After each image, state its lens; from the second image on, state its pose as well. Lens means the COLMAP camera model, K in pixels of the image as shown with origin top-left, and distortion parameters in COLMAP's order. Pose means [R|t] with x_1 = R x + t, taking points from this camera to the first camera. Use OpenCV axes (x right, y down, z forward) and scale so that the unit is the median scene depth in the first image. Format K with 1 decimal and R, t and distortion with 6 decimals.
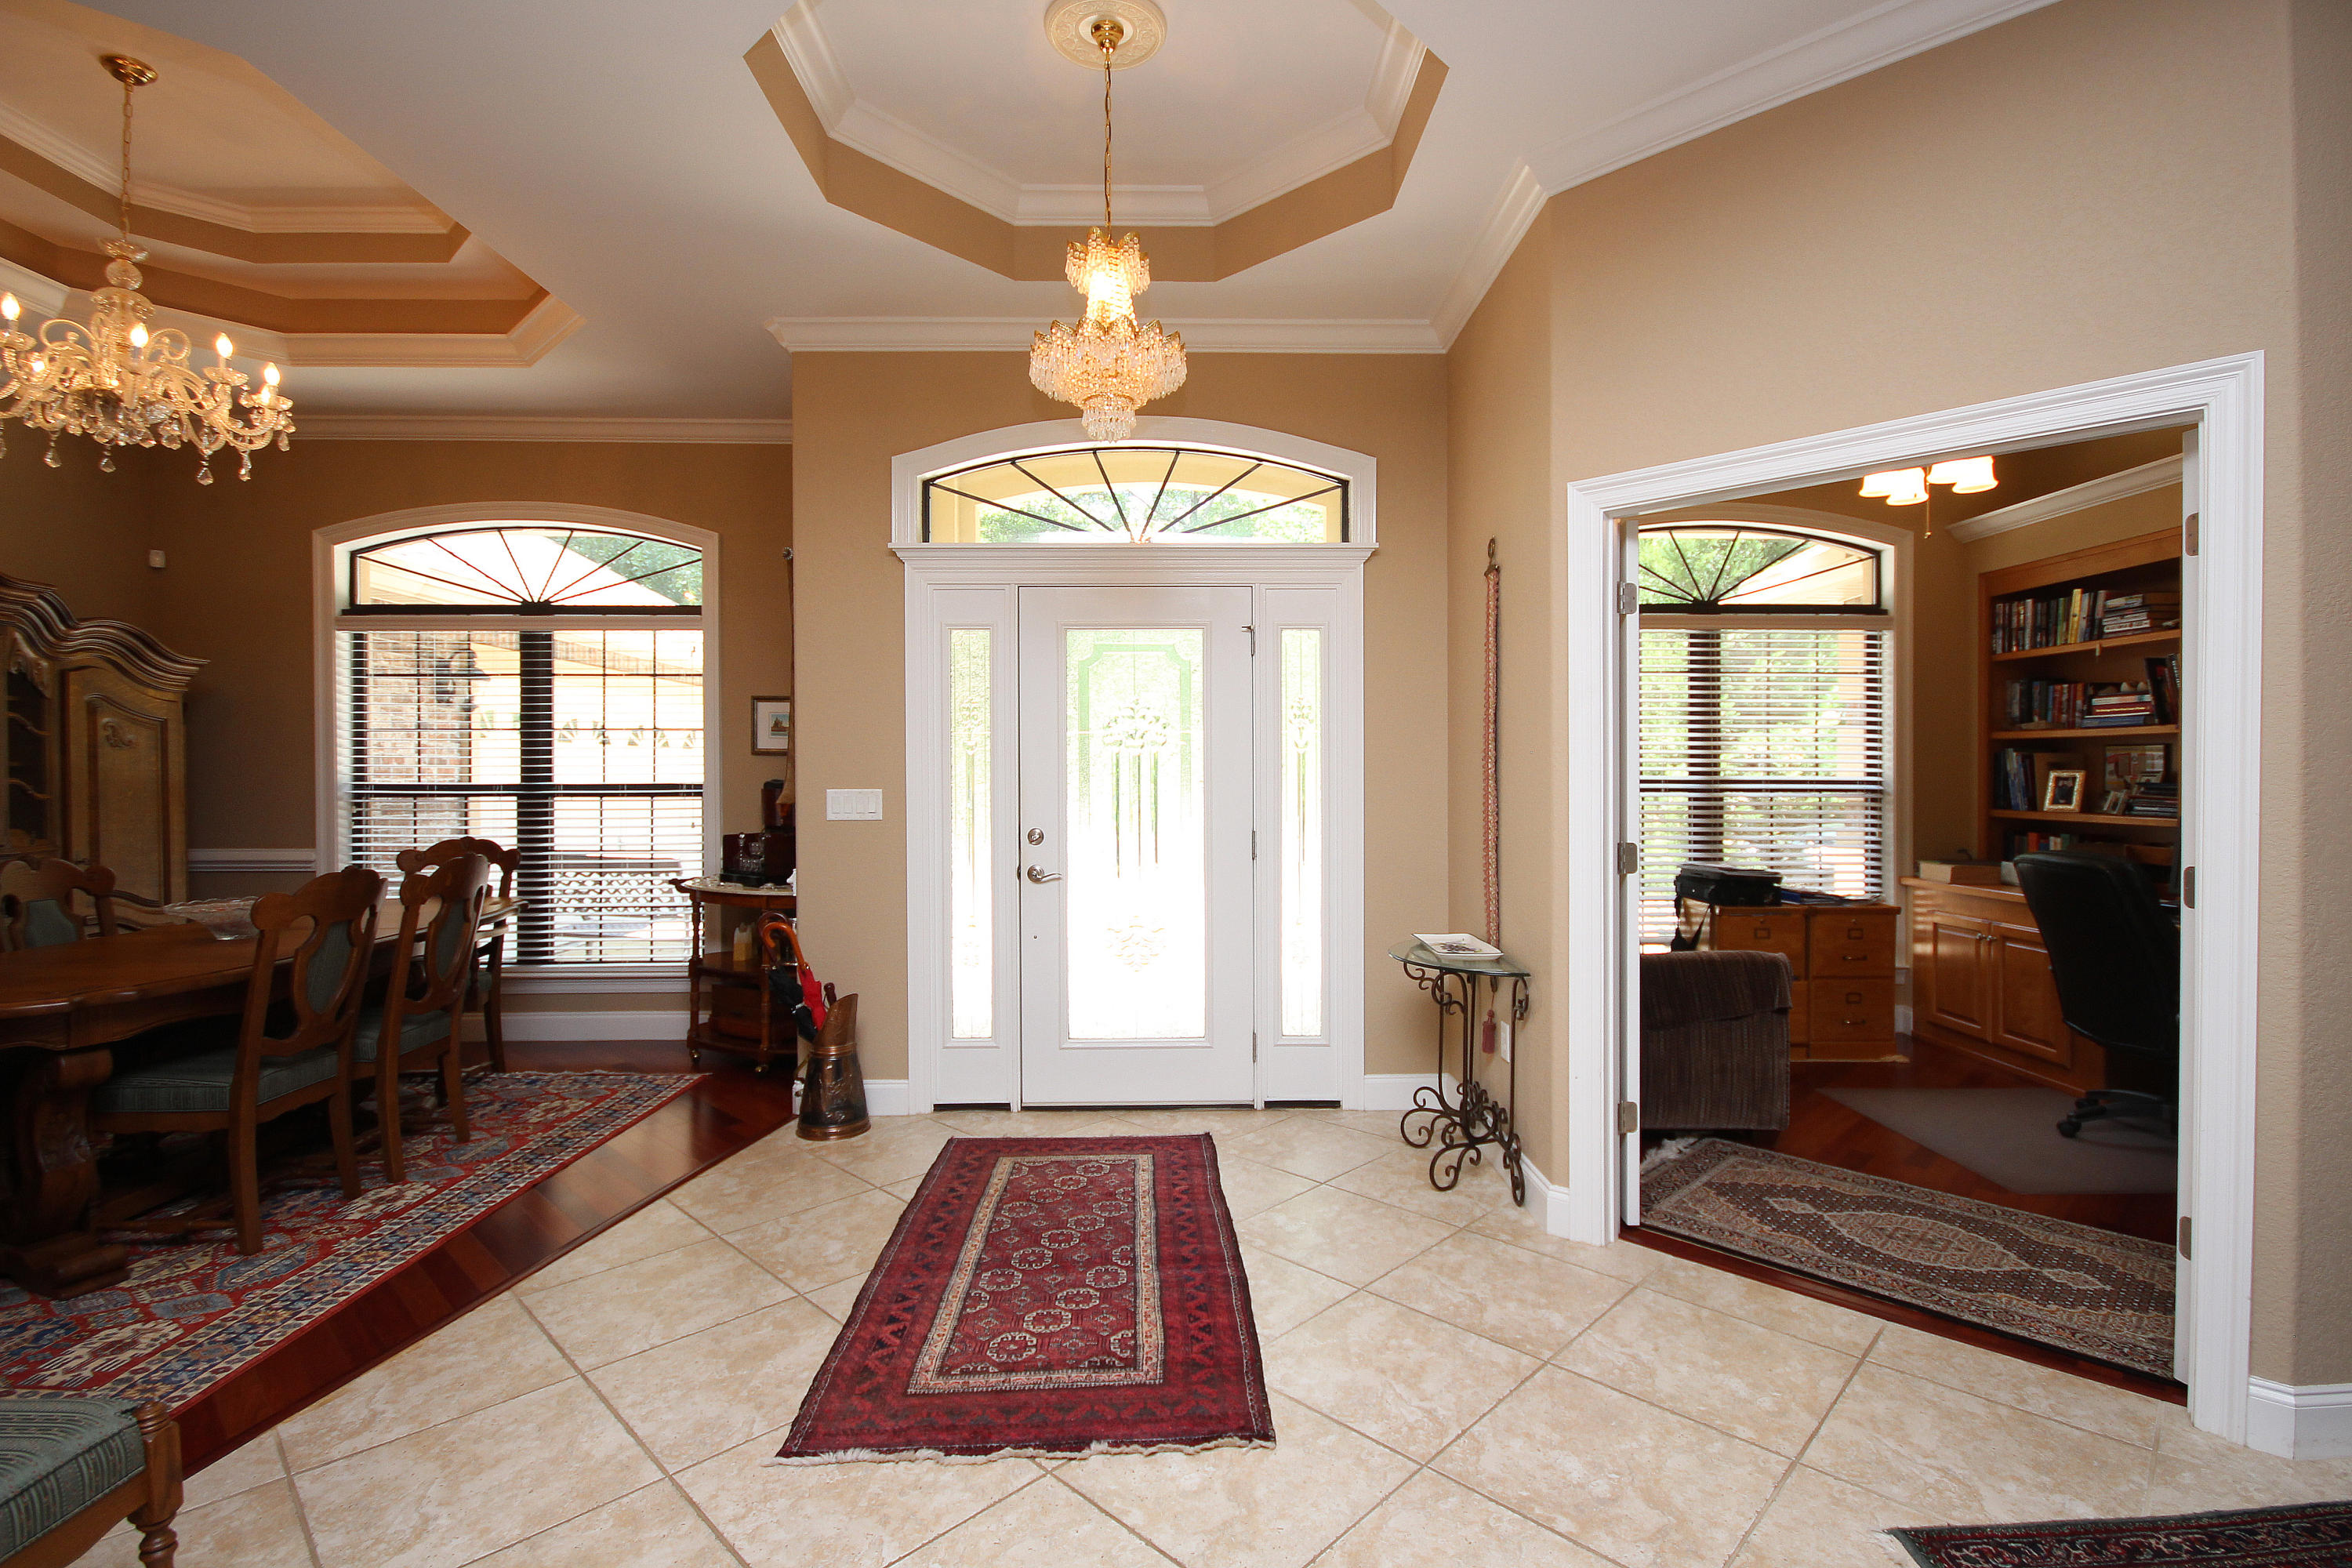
lens RADIAL K [[1086.9, 0, 1191.2], [0, 1086.9, 785.4], [0, 0, 1]] dist [0.001172, -0.004266]
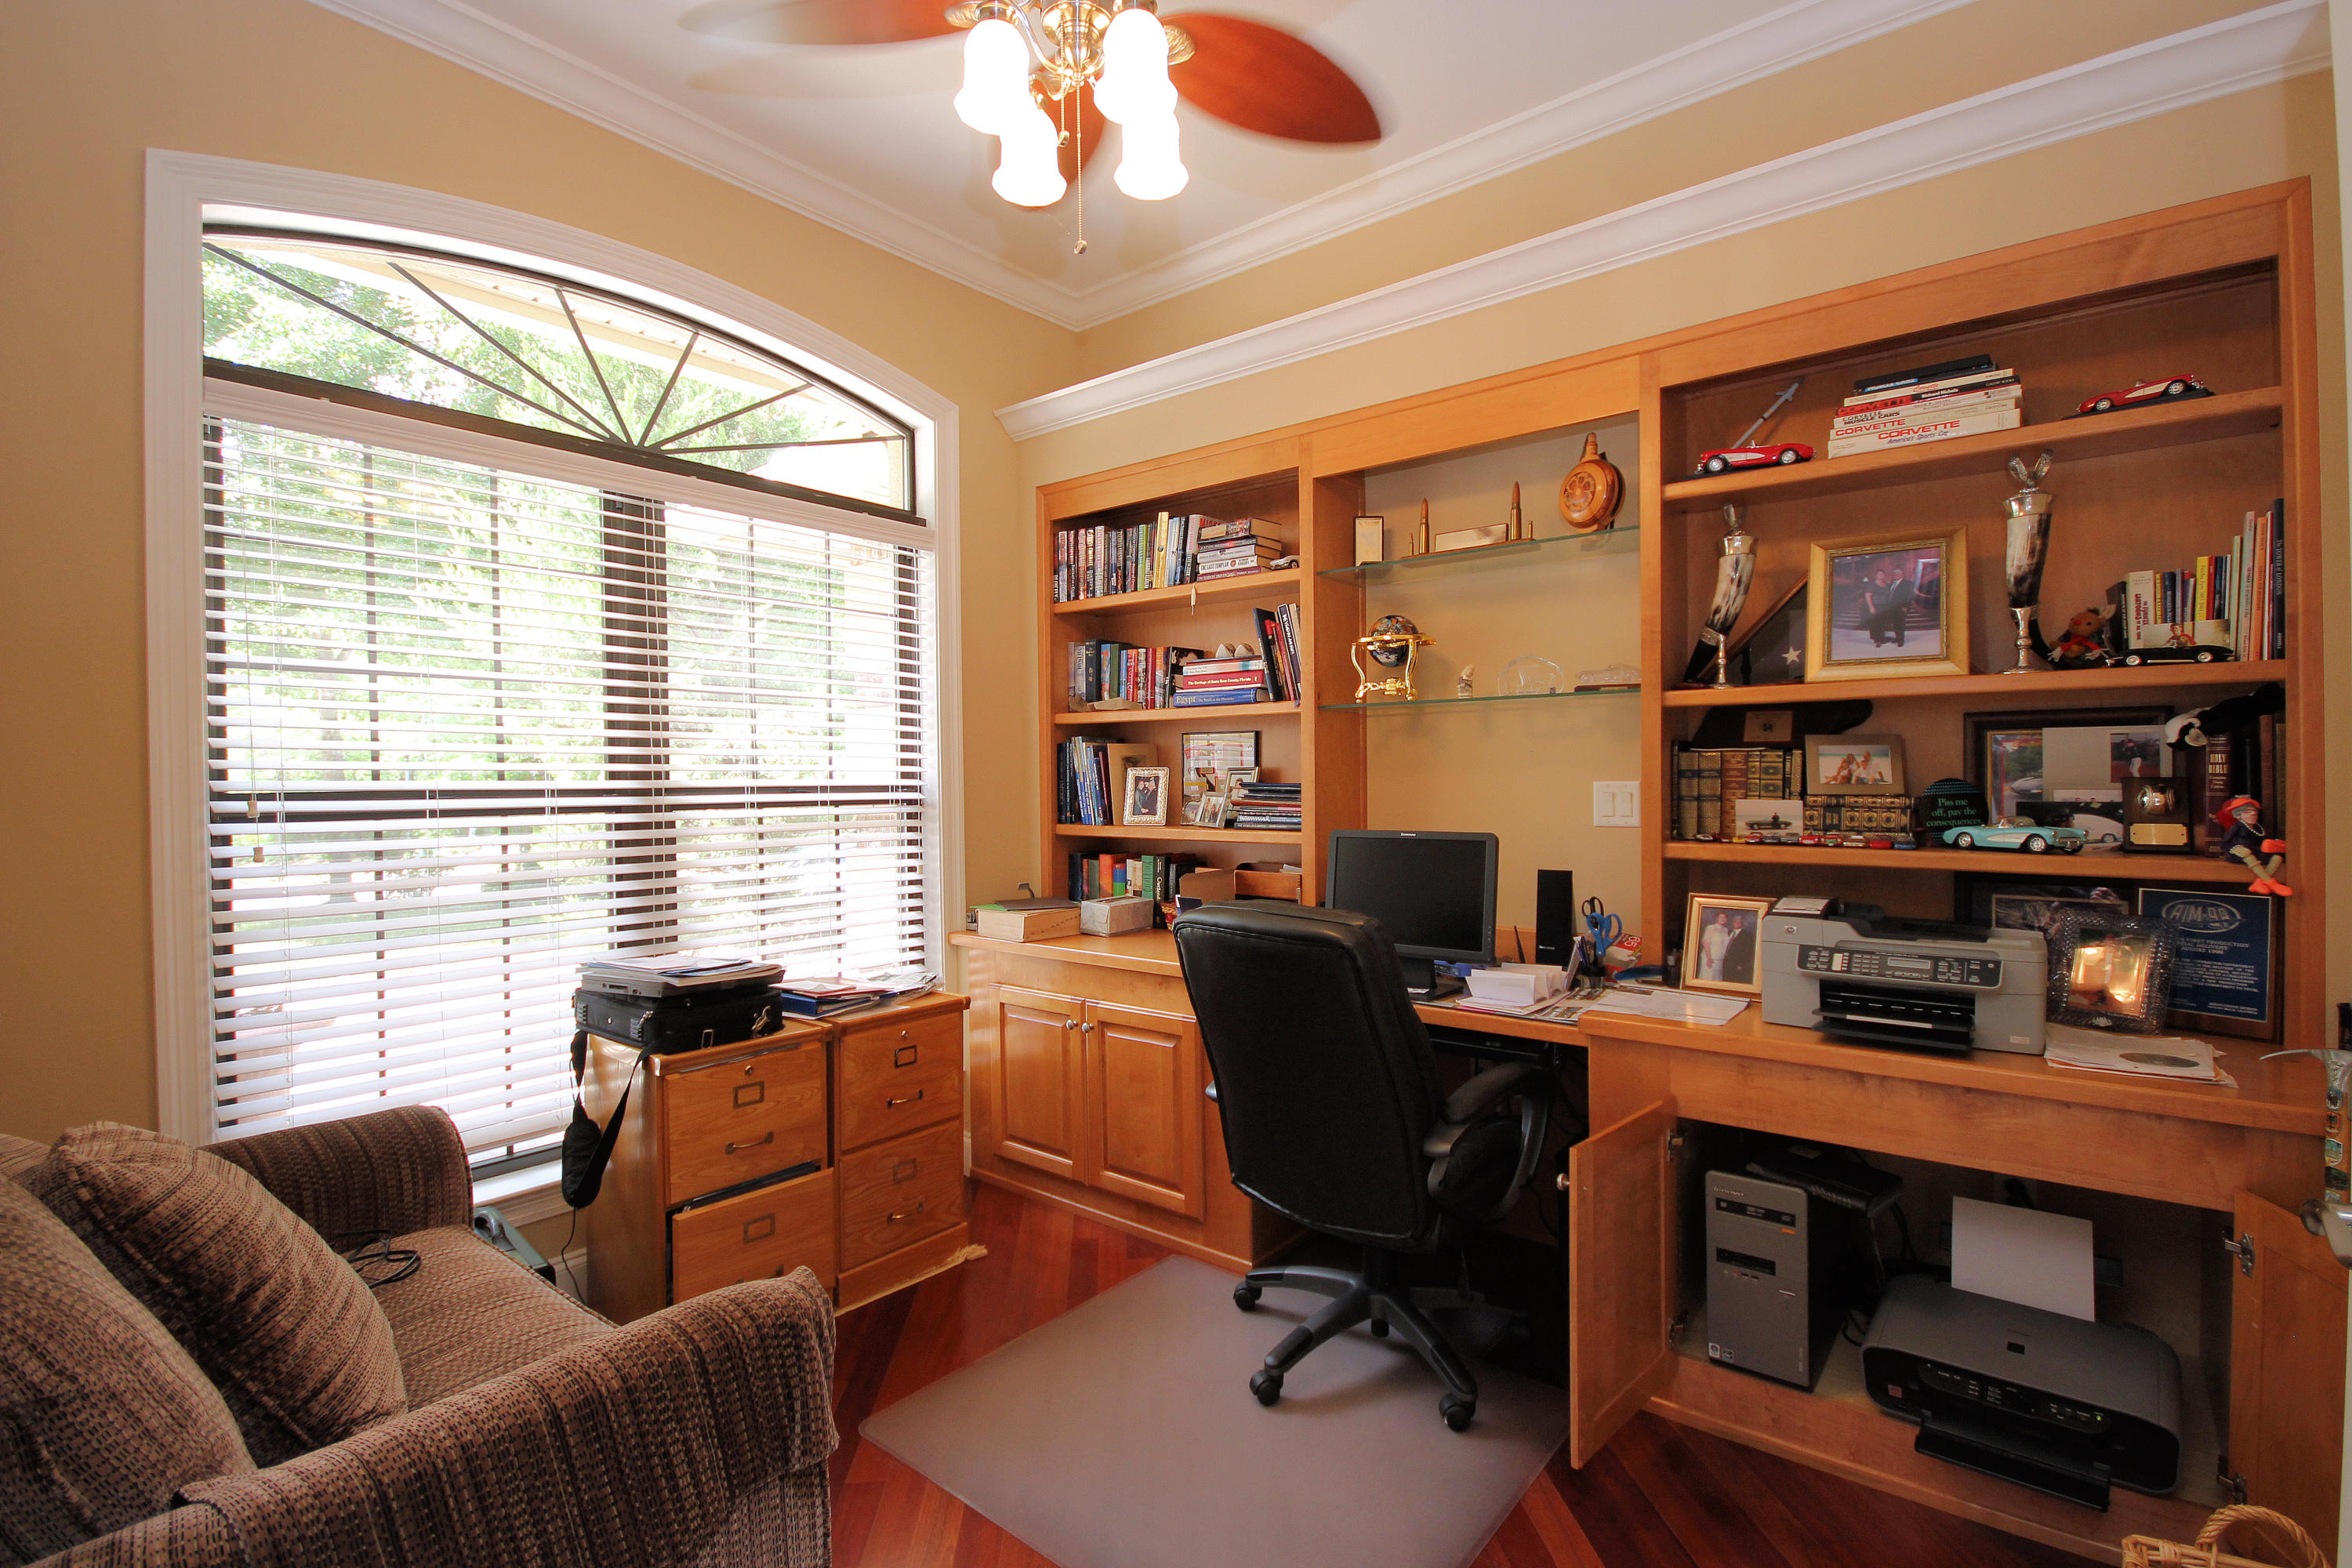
lens RADIAL K [[1086.9, 0, 1181.7], [0, 1086.9, 779.8], [0, 0, 1]] dist [0.001172, -0.004266]
pose [[0.648282, -0.008178, 0.761356, 0.255931], [0.018586, 0.999814, -0.005087, -0.001444], [-0.761173, 0.017448, 0.648314, 0.485970]]
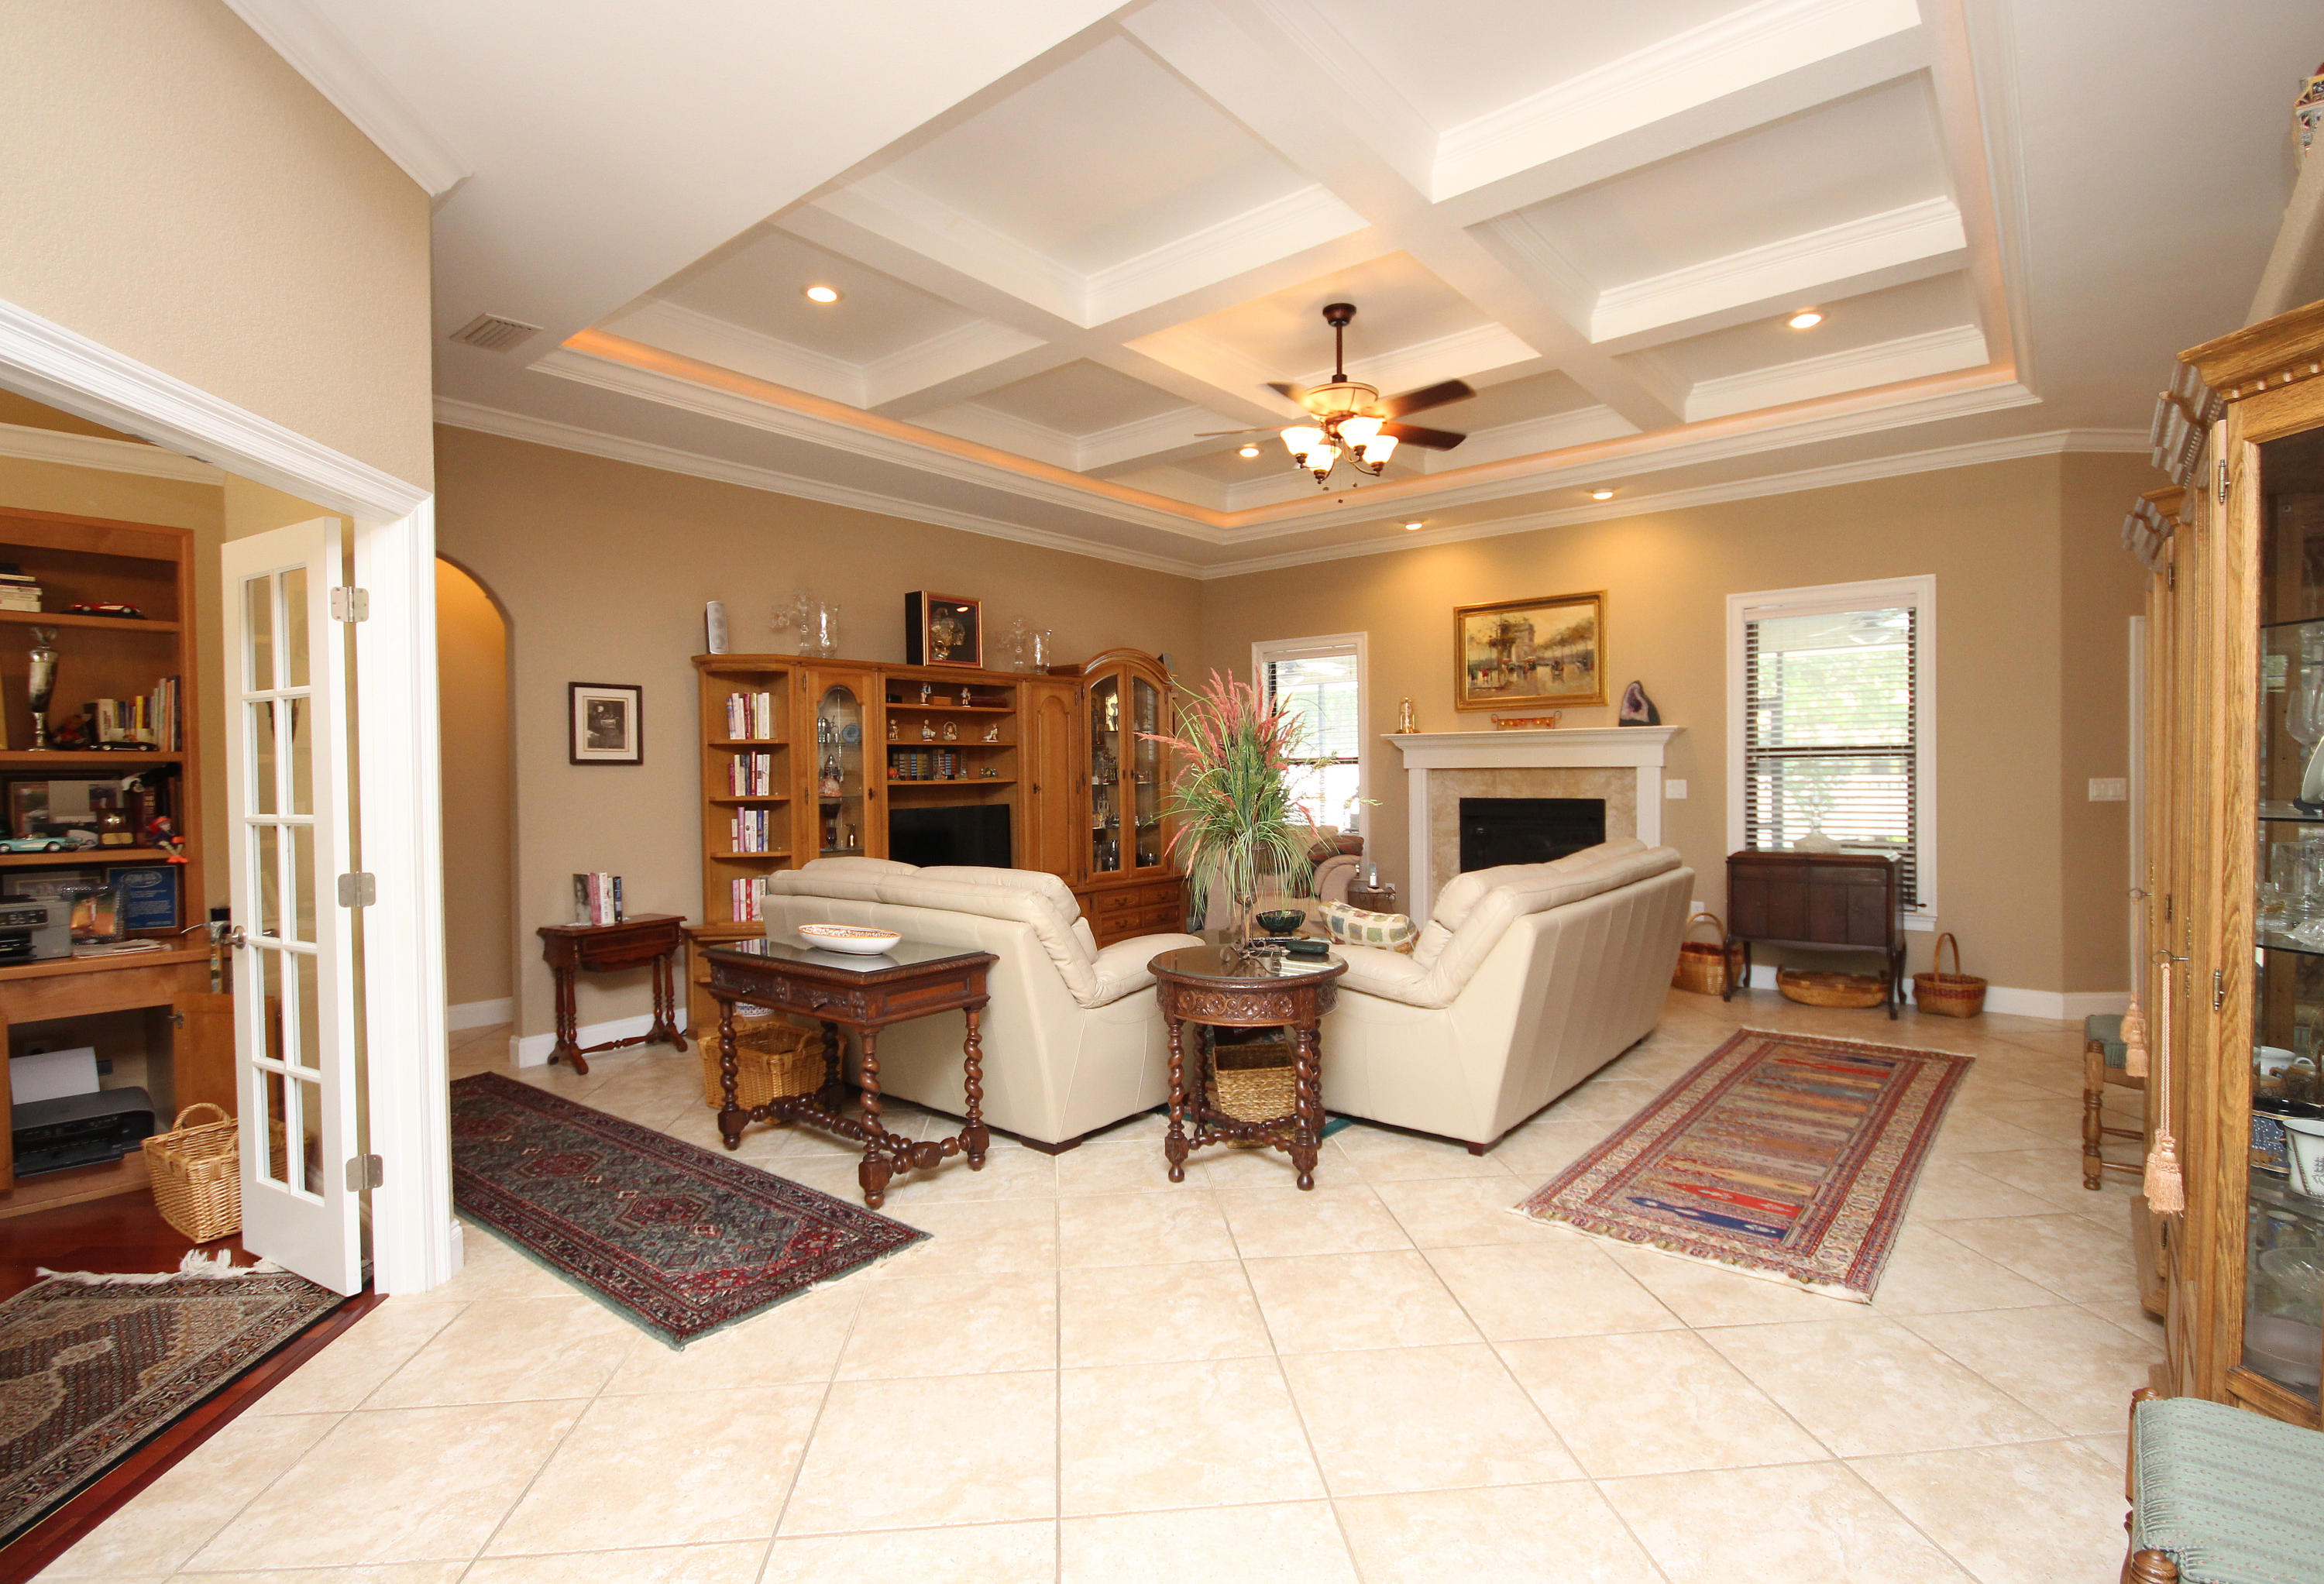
lens RADIAL K [[1115.5, 0, 1157.5], [0, 1115.5, 787.9], [0, 0, 1]] dist [0.000772, 0.000181]
pose [[-0.754501, 0.001525, 0.656298, -0.267428], [0.021066, 0.999538, 0.021896, -0.013771], [-0.655961, 0.030346, -0.754184, 0.582598]]
